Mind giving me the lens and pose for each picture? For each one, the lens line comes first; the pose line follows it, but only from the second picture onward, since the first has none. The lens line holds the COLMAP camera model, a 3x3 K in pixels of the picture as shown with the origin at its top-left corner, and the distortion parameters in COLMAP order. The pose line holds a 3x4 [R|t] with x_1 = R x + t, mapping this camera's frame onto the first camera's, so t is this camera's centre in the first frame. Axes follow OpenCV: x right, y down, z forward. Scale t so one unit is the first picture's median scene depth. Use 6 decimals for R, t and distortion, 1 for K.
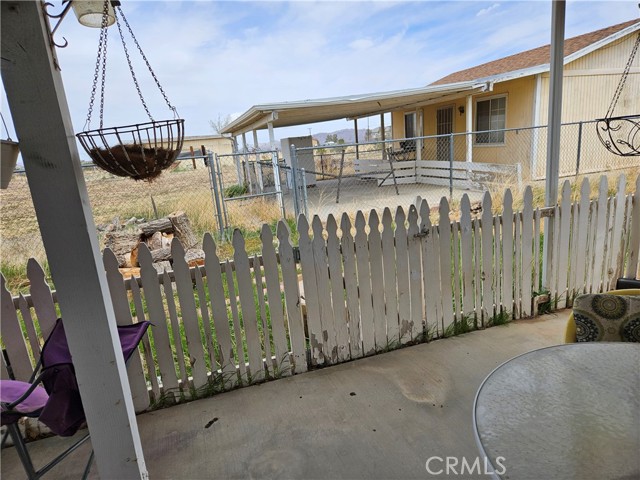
lens RADIAL K [[433.2, 0, 321.5], [0, 433.2, 245.9], [0, 0, 1]] dist [0.073468, -0.048091]
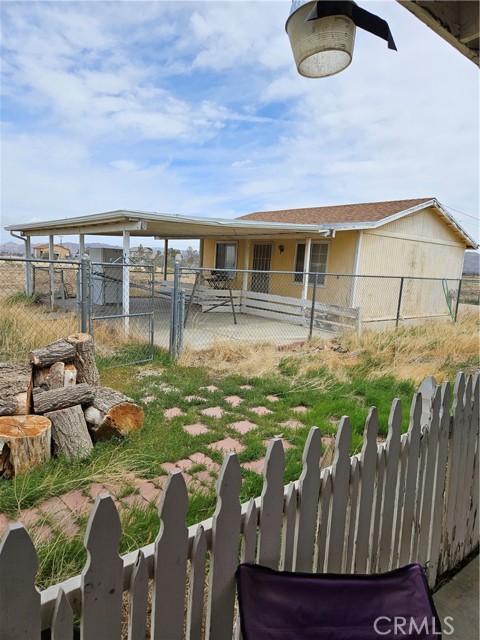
lens RADIAL K [[433.2, 0, 237.1], [0, 433.2, 318.2], [0, 0, 1]] dist [0.073468, -0.048091]
pose [[0.928004, 0.092604, 0.360879, -0.146414], [-0.051940, 0.991315, -0.120814, -0.012620], [-0.368933, 0.093372, 0.924754, 0.092960]]
